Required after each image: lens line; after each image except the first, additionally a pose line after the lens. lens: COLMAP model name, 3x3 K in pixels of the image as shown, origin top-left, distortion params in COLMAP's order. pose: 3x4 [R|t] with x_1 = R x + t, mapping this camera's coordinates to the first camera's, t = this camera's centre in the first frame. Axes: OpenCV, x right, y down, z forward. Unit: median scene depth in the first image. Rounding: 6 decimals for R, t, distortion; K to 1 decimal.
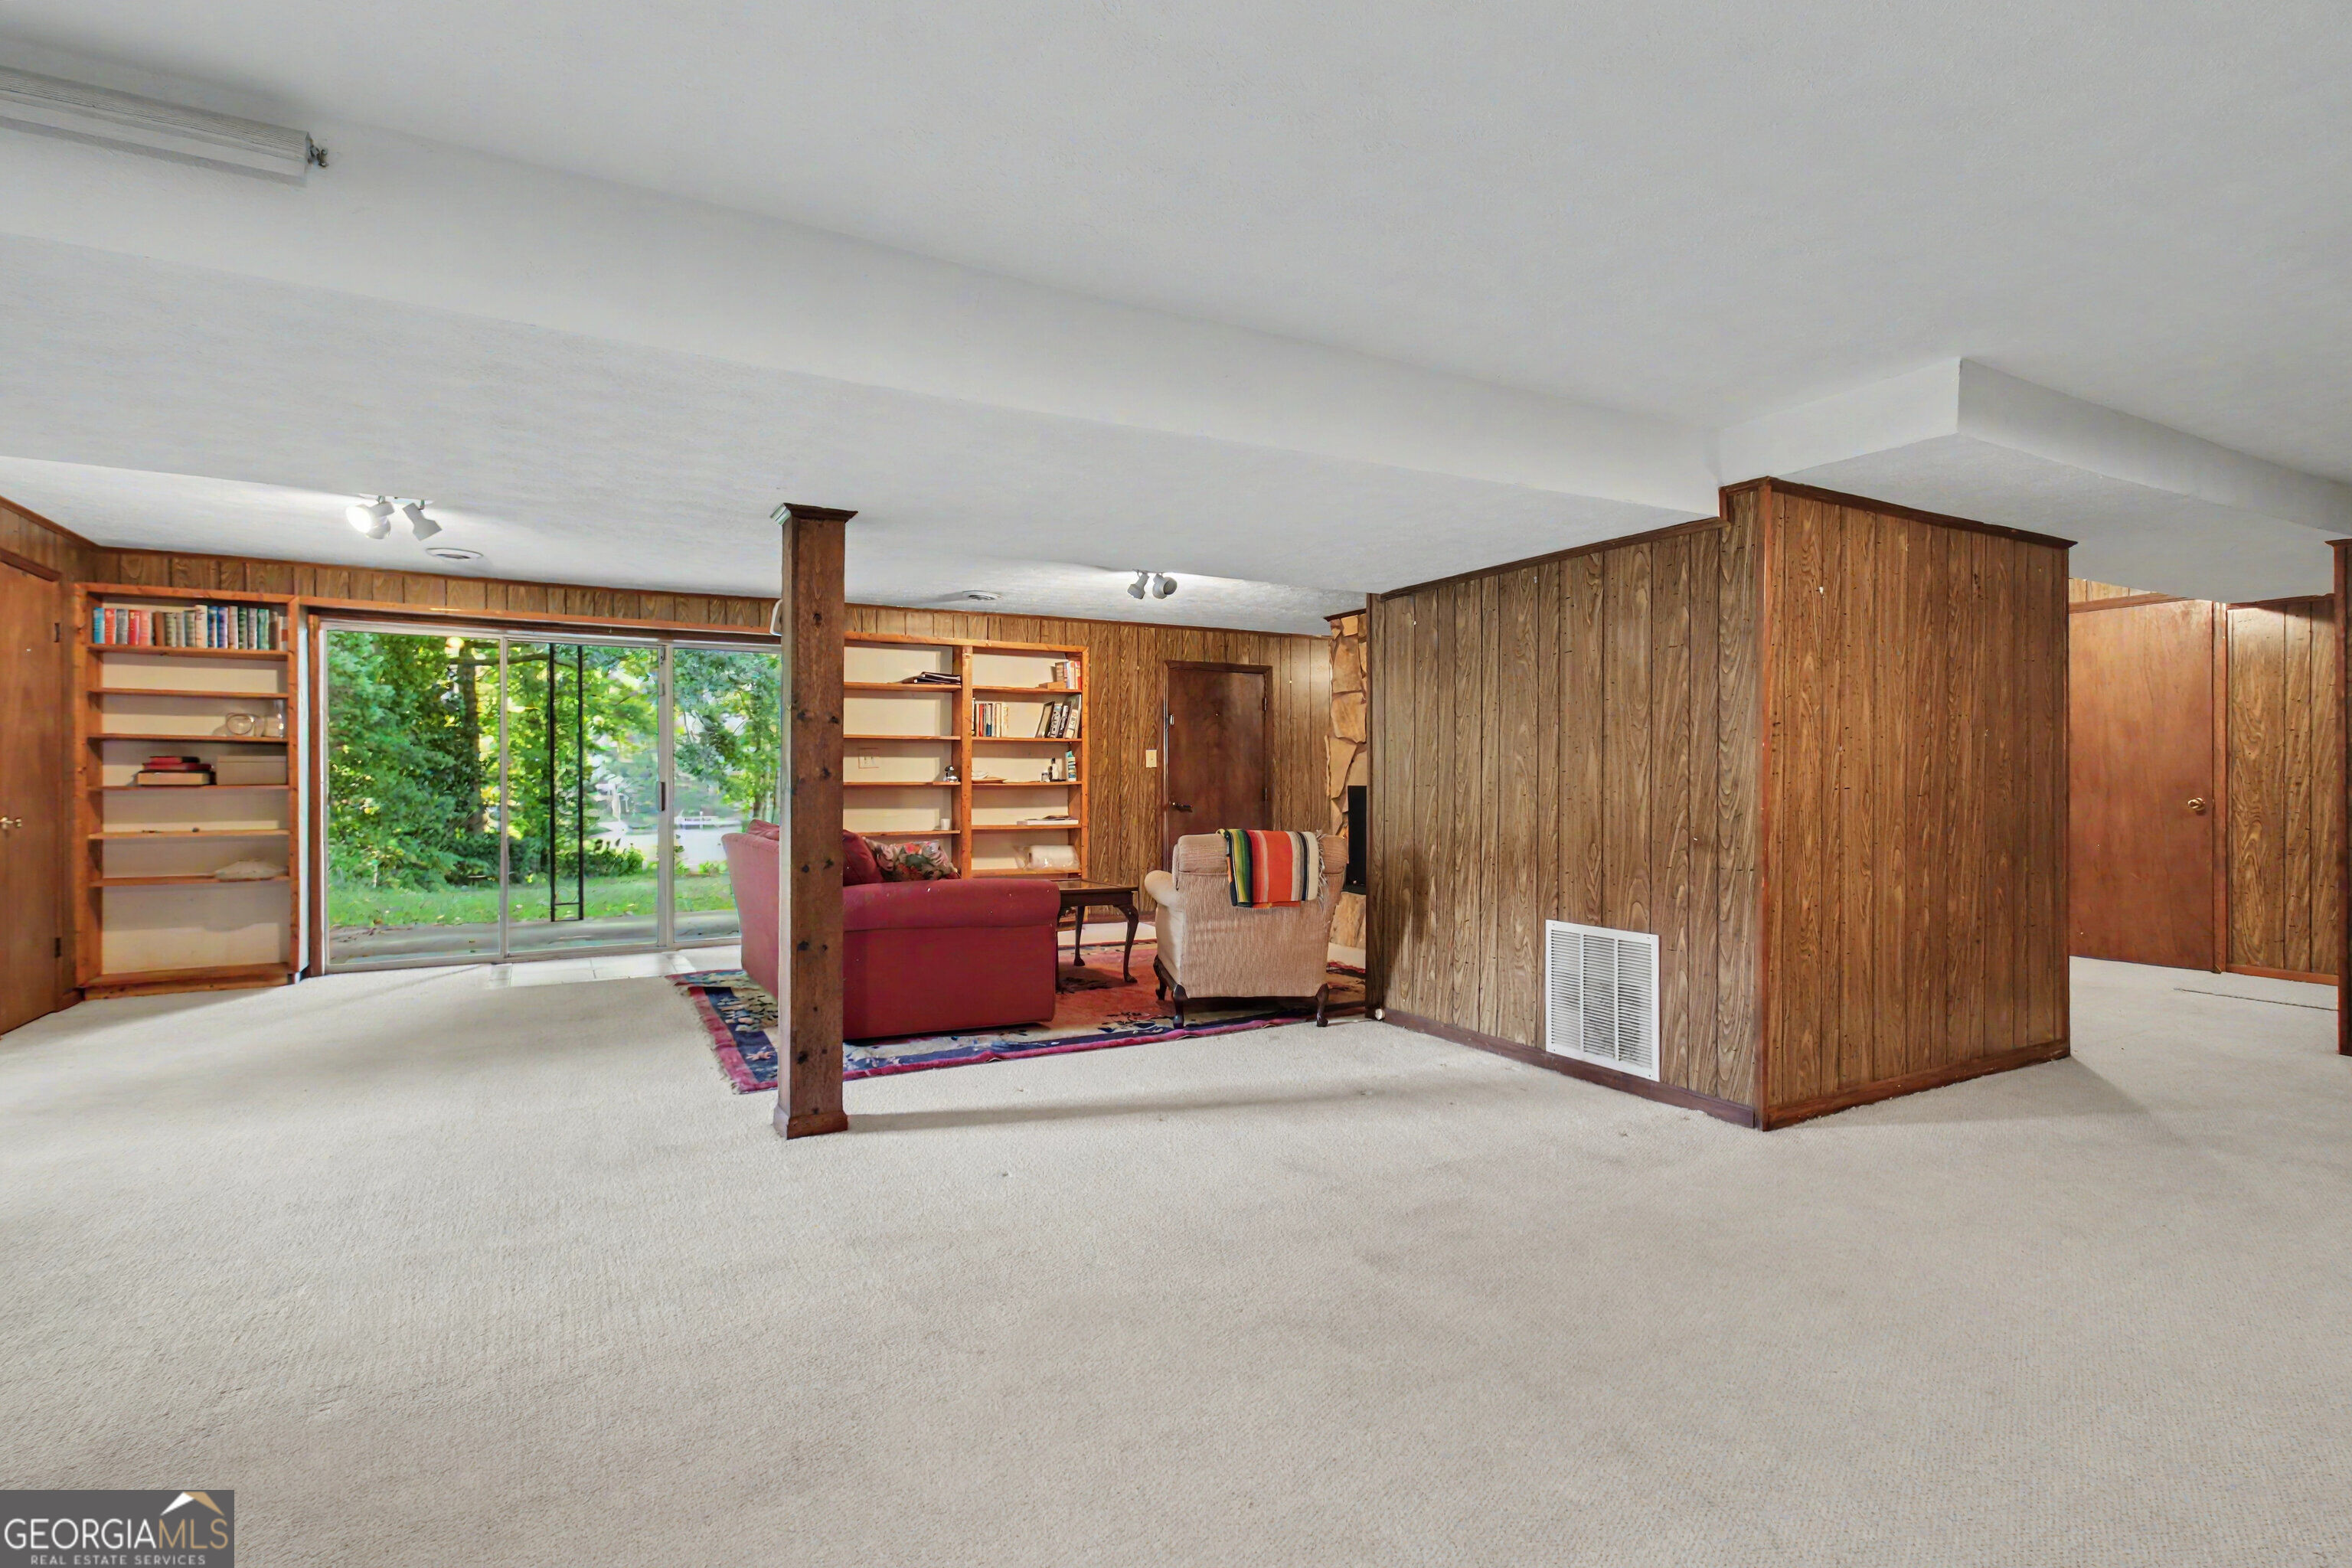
lens RADIAL K [[1143.8, 0, 1179.9], [0, 1143.8, 779.6], [0, 0, 1]] dist [0.004513, 0.000717]
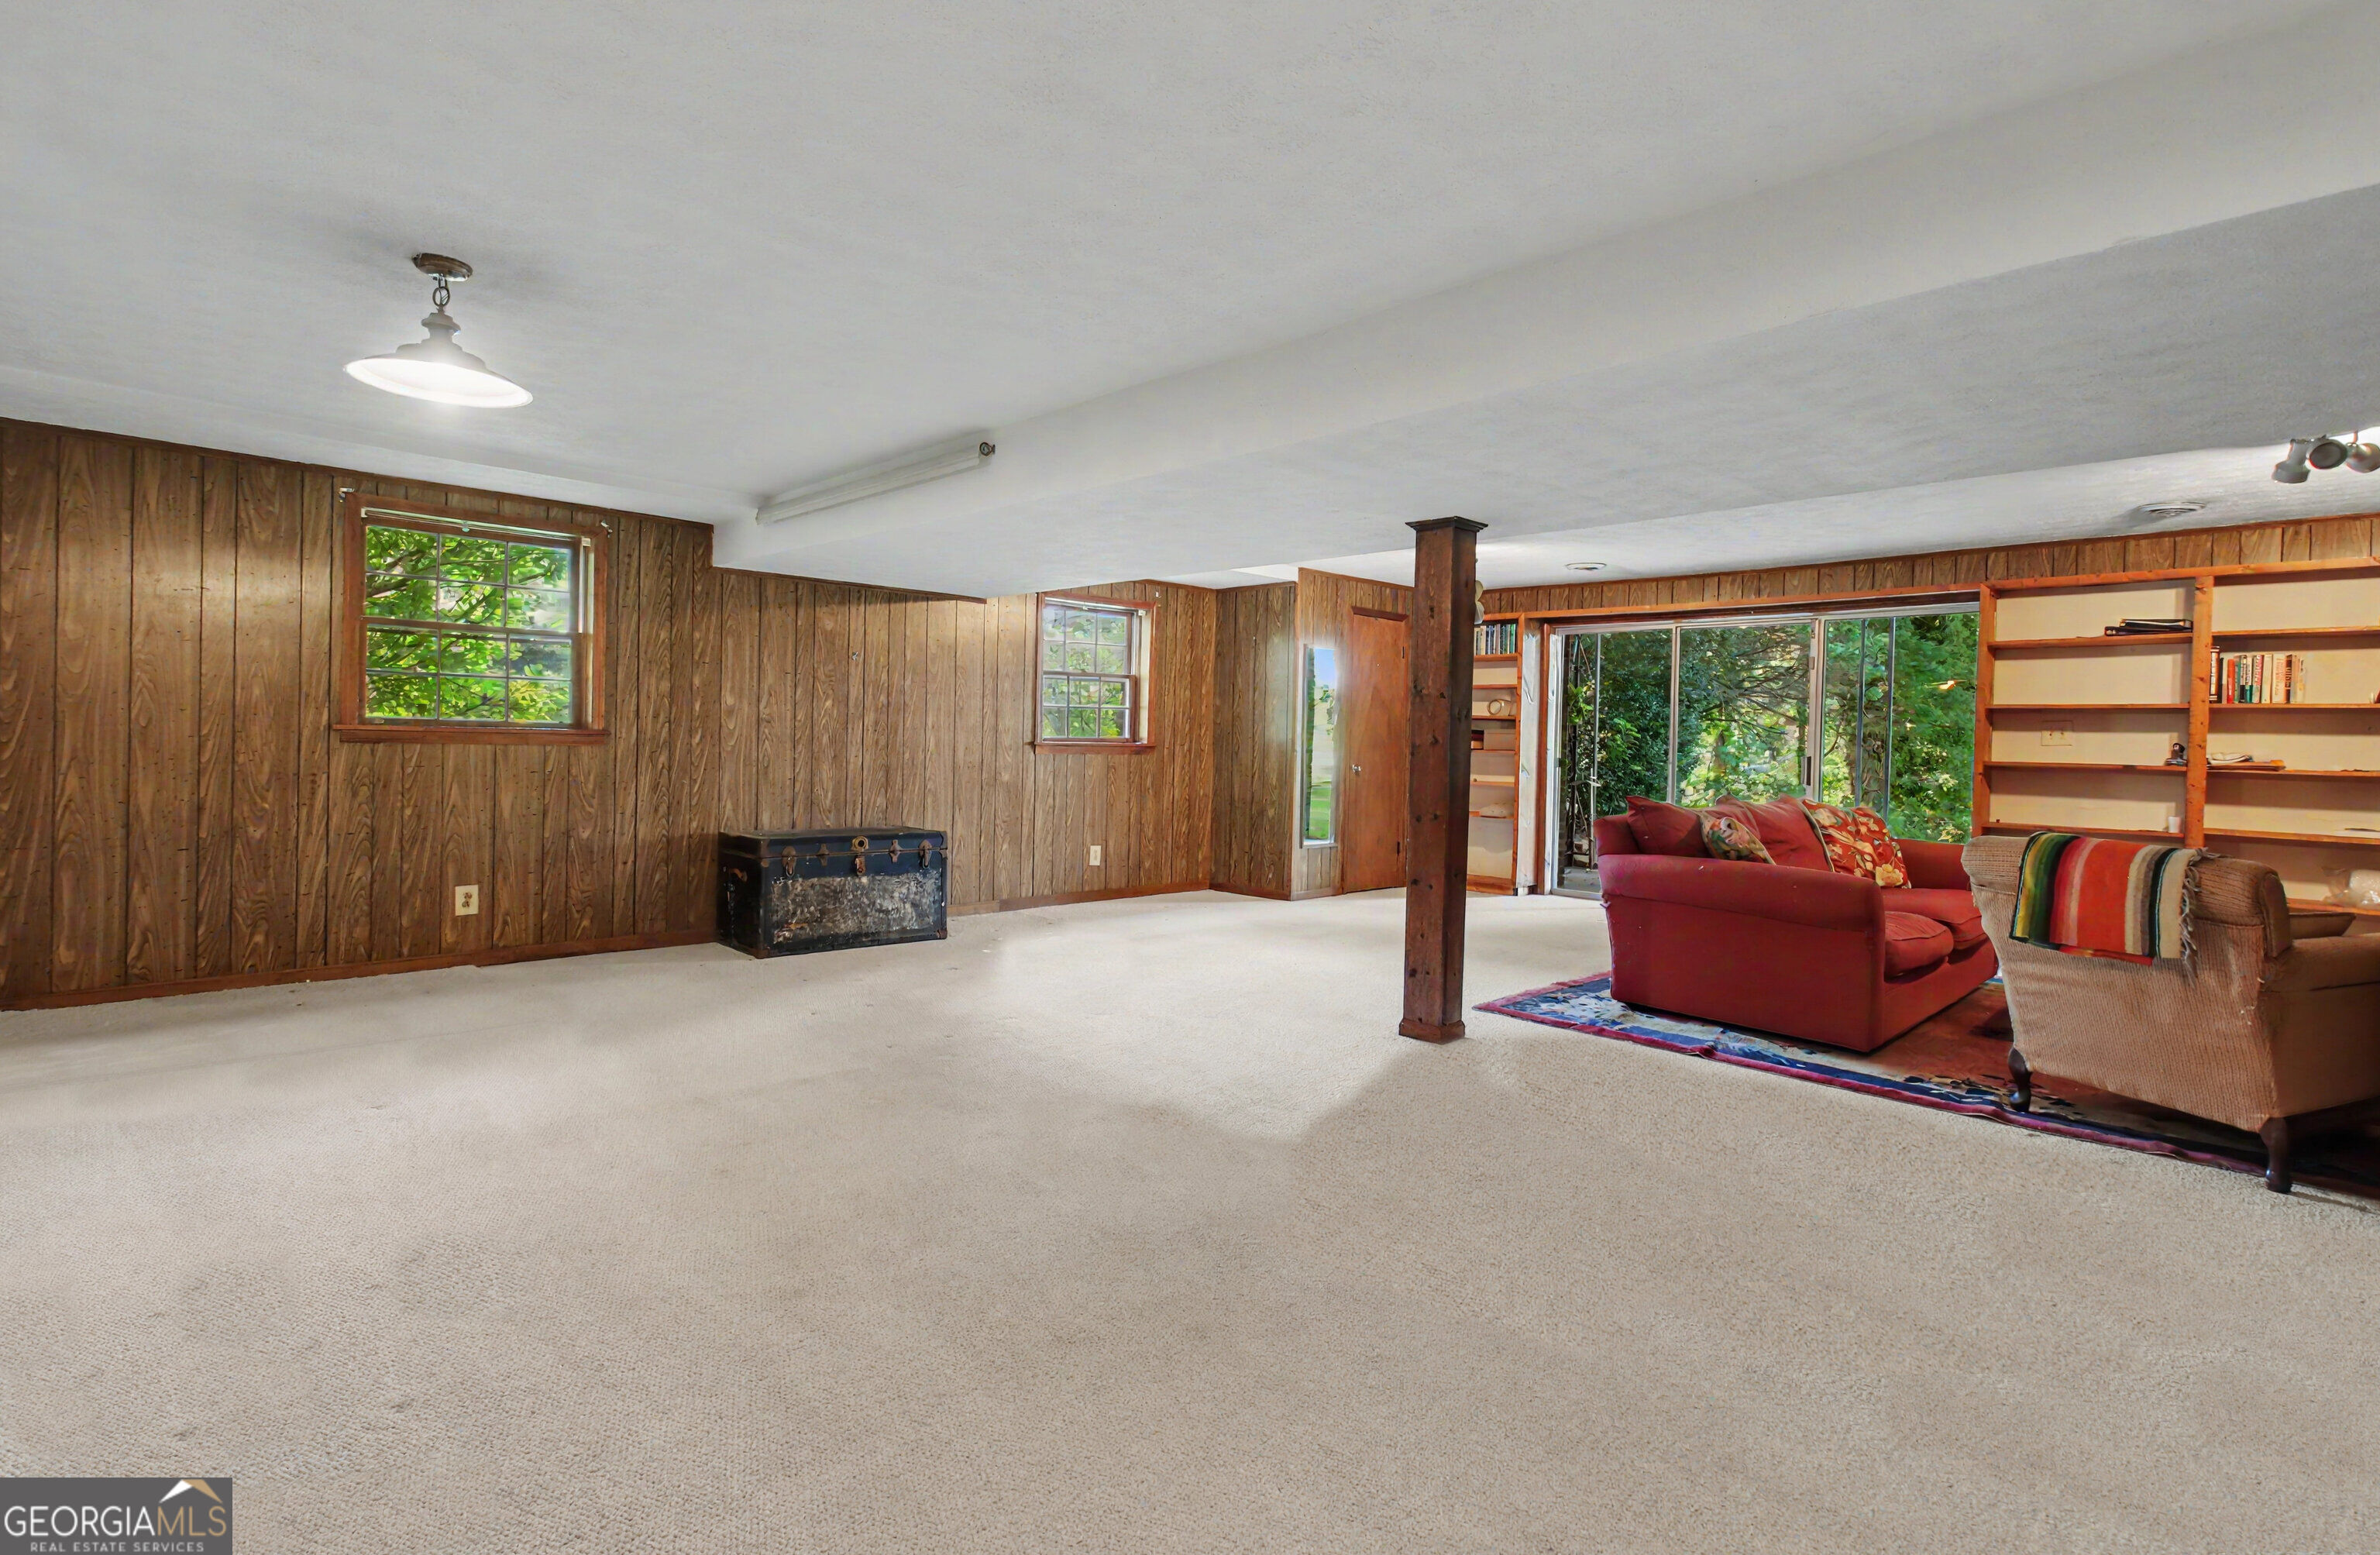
lens RADIAL K [[1156.8, 0, 1172.3], [0, 1156.8, 755.4], [0, 0, 1]] dist [0.002426, 0.001755]
pose [[0.245948, 0.021208, -0.969051, 0.451751], [-0.024683, 0.999573, 0.015611, -0.000636], [0.968969, 0.020080, 0.246366, 0.248817]]
